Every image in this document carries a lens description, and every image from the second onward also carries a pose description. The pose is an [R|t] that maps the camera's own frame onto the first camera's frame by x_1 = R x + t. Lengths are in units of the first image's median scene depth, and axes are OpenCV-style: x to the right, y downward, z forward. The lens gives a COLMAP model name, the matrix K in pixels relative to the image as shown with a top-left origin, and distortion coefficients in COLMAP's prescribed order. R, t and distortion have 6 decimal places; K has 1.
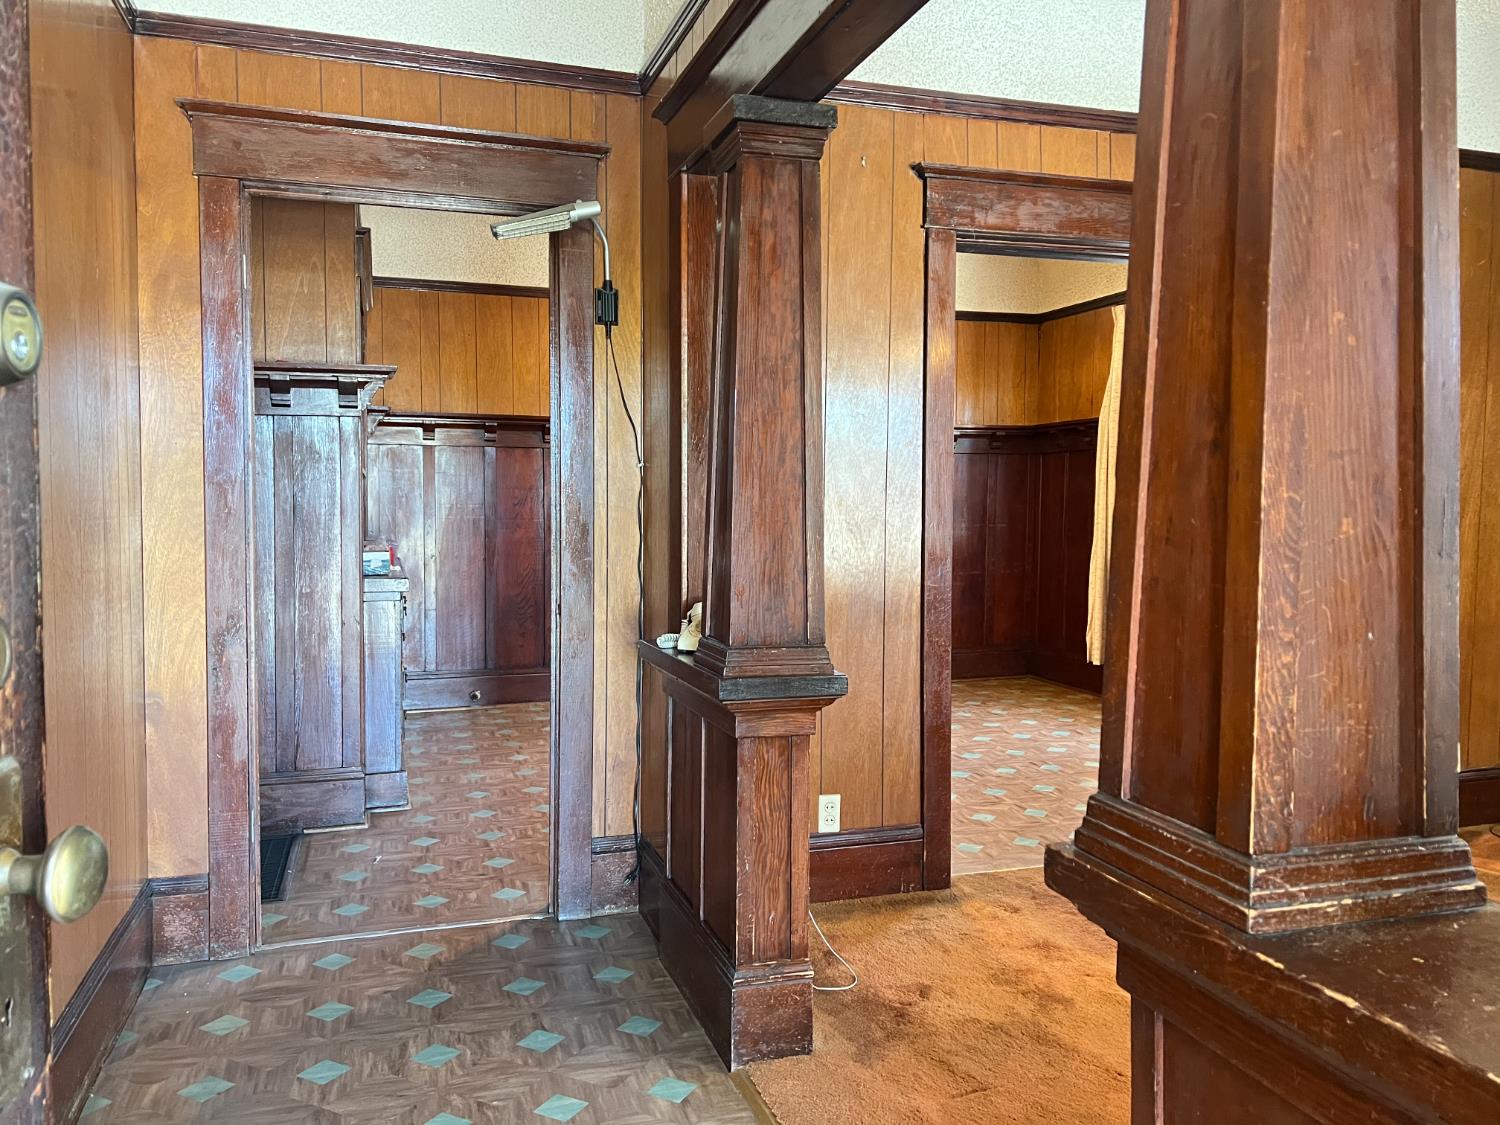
lens RADIAL K [[1107.9, 0, 727.2], [0, 1107.9, 559.9], [0, 0, 1]] dist [0.026697, -0.038221]
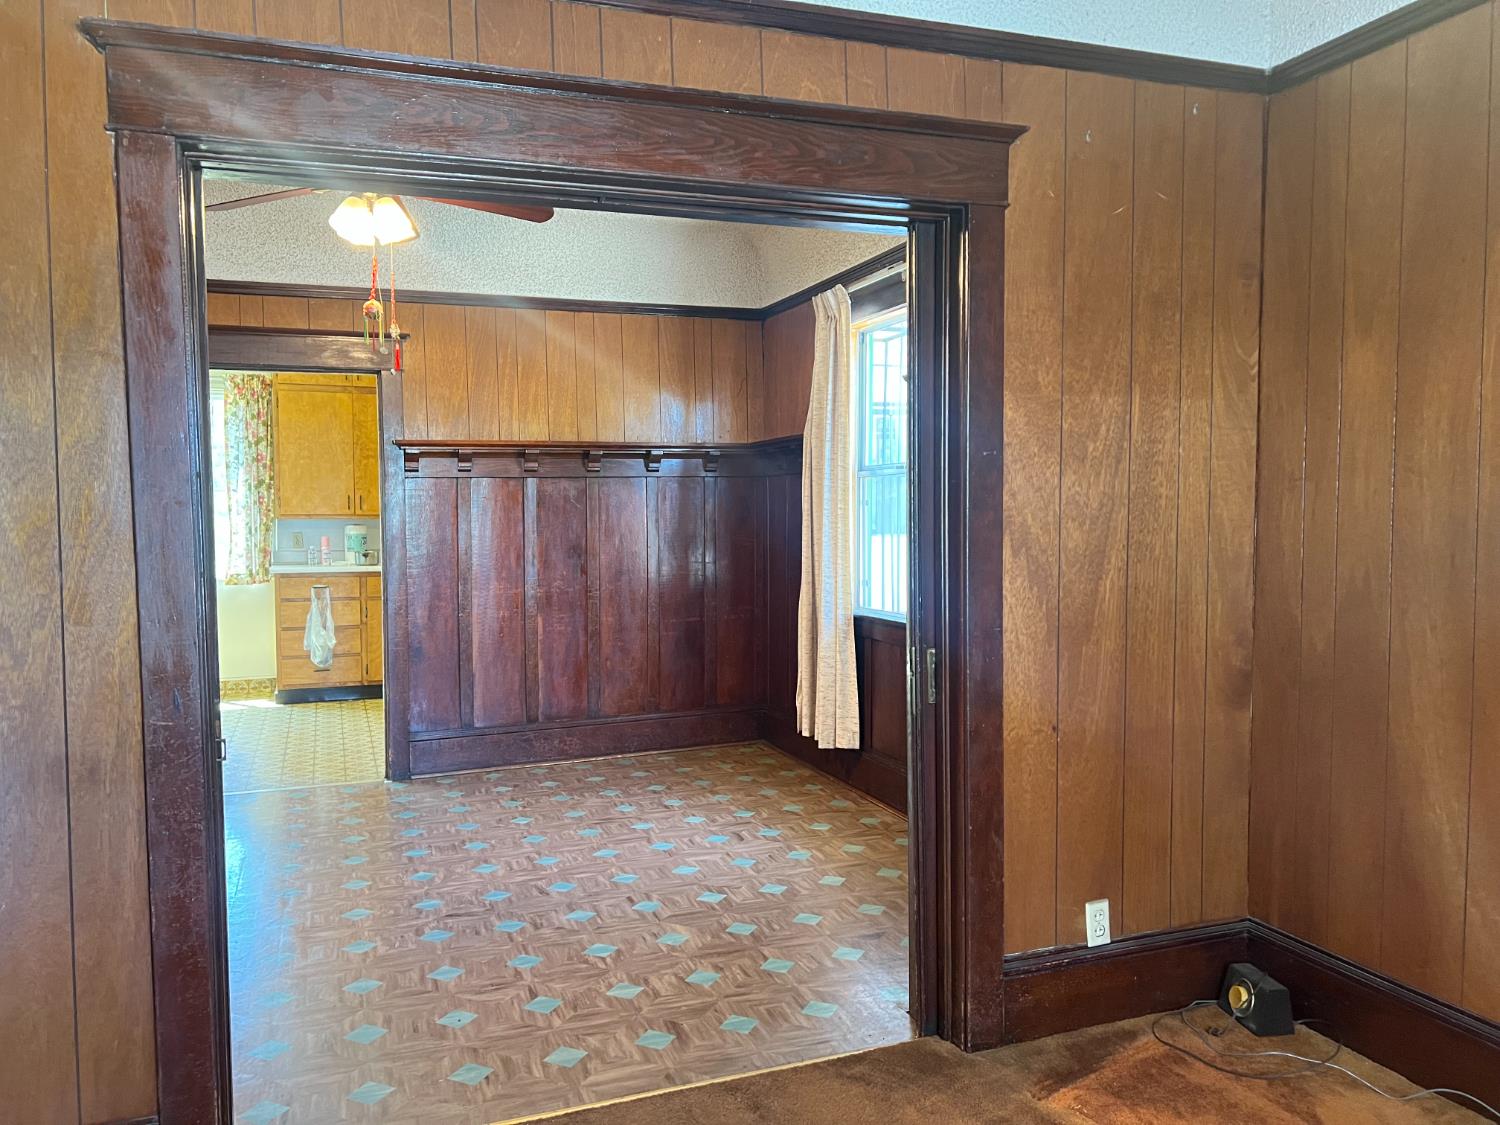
lens RADIAL K [[1107.9, 0, 716.2], [0, 1107.9, 557.8], [0, 0, 1]] dist [0.026697, -0.038221]
pose [[0.999261, -0.016975, 0.034485, 0.475932], [0.017322, 0.999802, -0.009799, -0.058236], [-0.034312, 0.010389, 0.999357, 0.374768]]
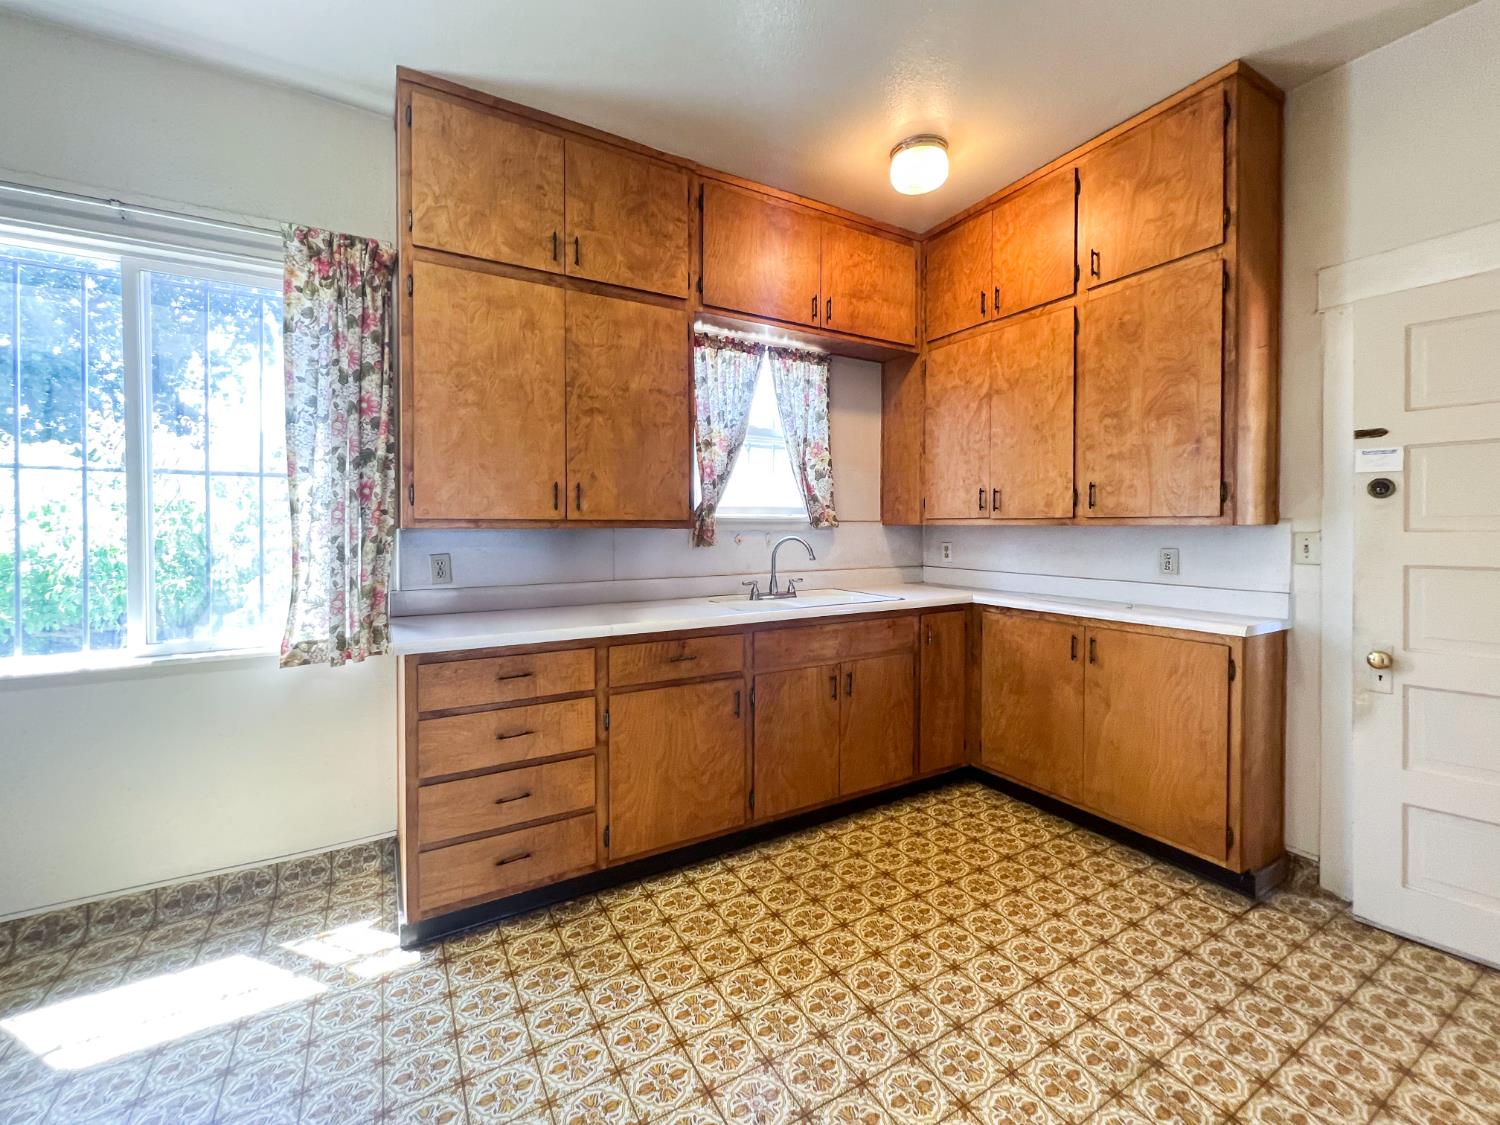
lens RADIAL K [[601.3, 0, 778.0], [0, 601.3, 533.8], [0, 0, 1]] dist [-0.005687, 0.000592]
pose [[0.968252, -0.017134, 0.249388, -0.170856], [0.026687, 0.999032, -0.034977, -0.144948], [-0.248547, 0.040522, 0.967772, 2.118300]]
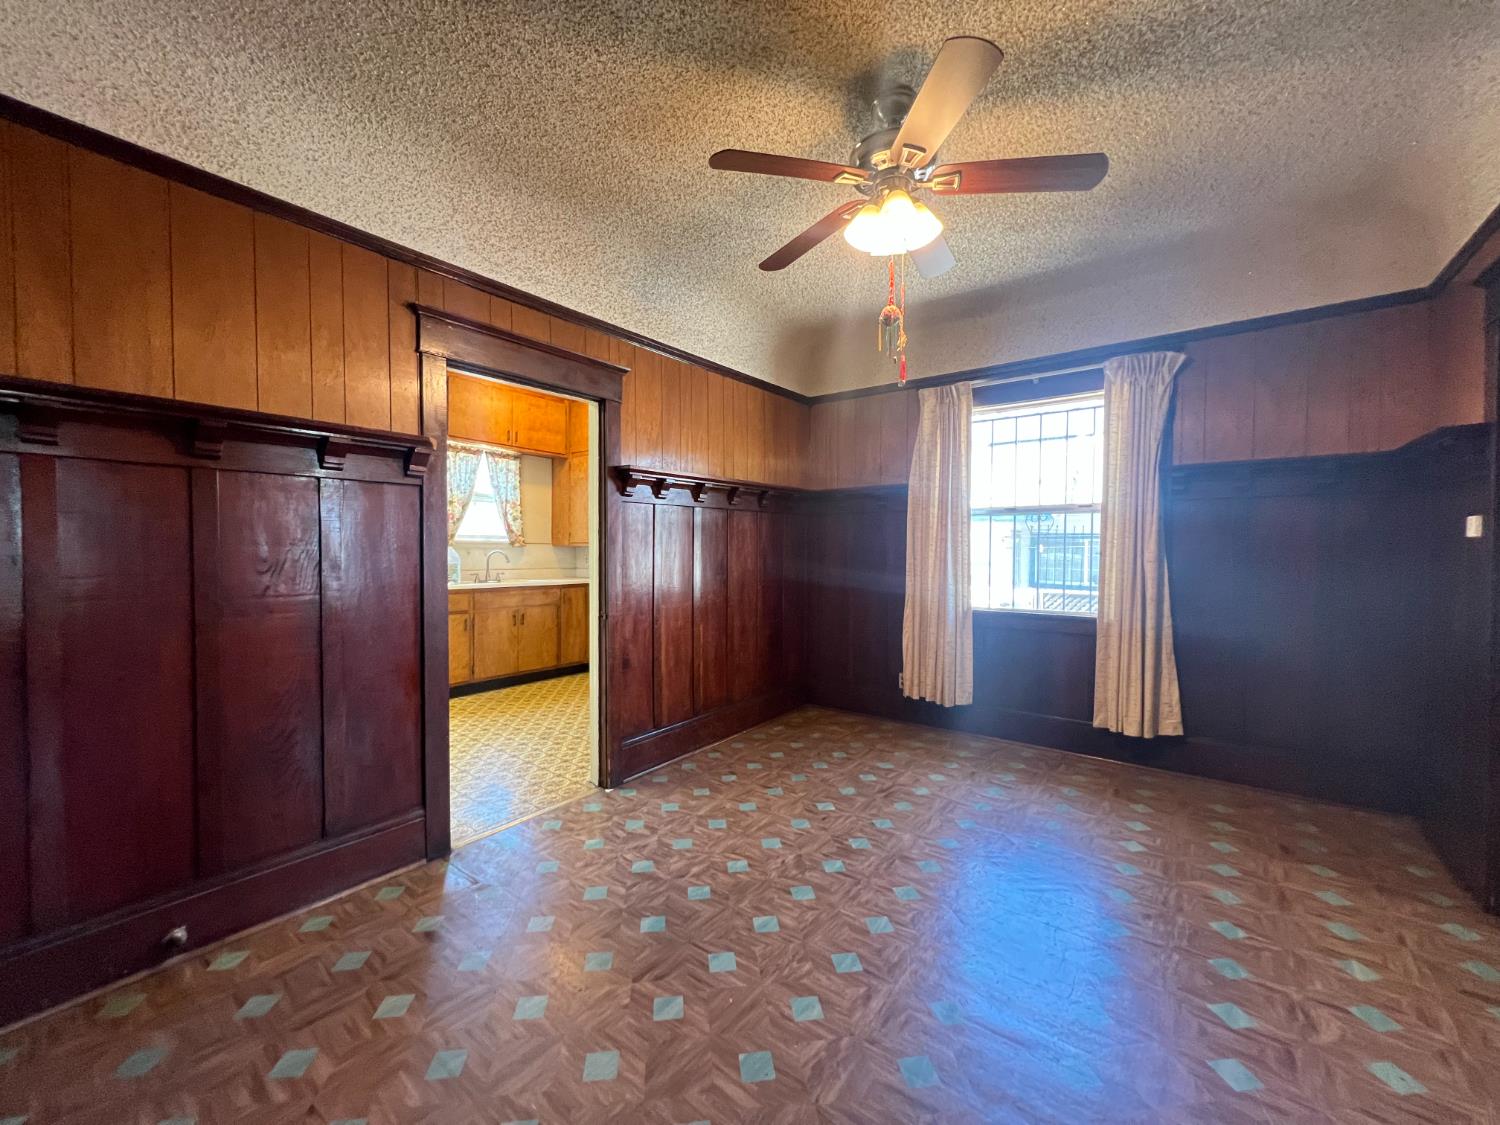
lens RADIAL K [[601.3, 0, 741.2], [0, 601.3, 565.0], [0, 0, 1]] dist [-0.005687, 0.000592]
pose [[0.830770, -0.019470, 0.556276, -0.309886], [0.033917, 0.999302, -0.015676, -0.079883], [-0.555582, 0.031891, 0.830850, 1.145104]]
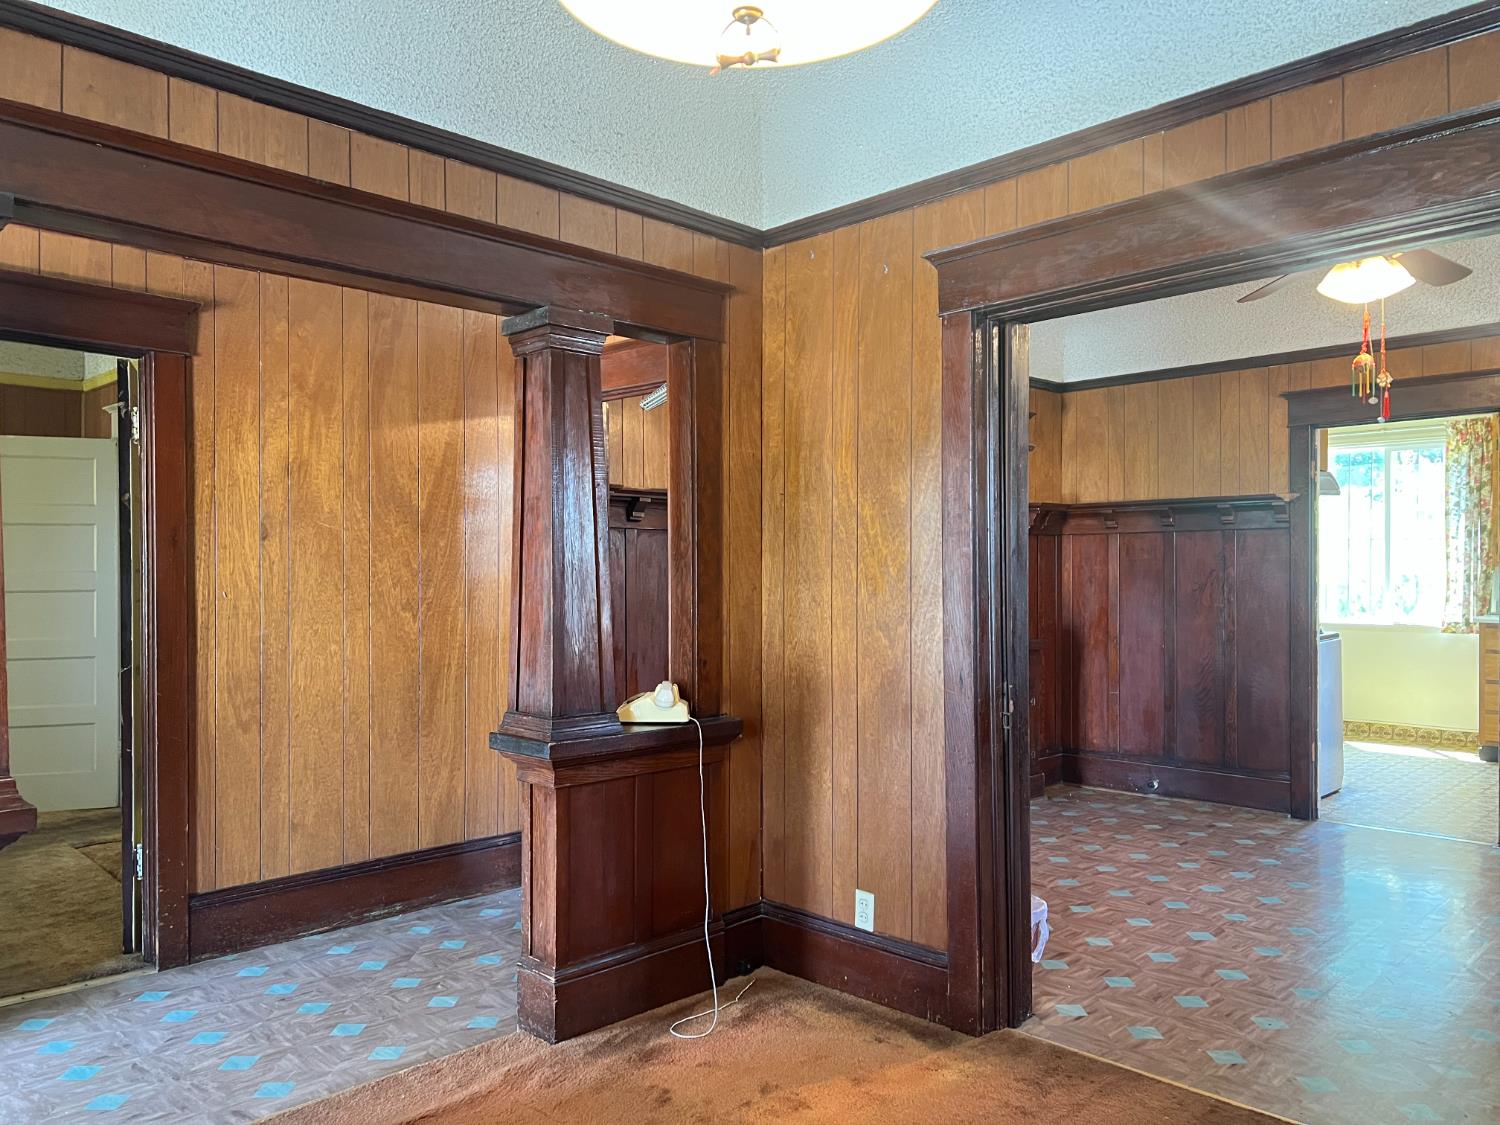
lens RADIAL K [[1107.9, 0, 795.4], [0, 1107.9, 559.5], [0, 0, 1]] dist [0.026697, -0.038221]
pose [[0.486121, -0.012302, -0.873805, 0.924736], [-0.043124, 0.998345, -0.038046, -0.046659], [0.872827, 0.056177, 0.484786, 0.428761]]
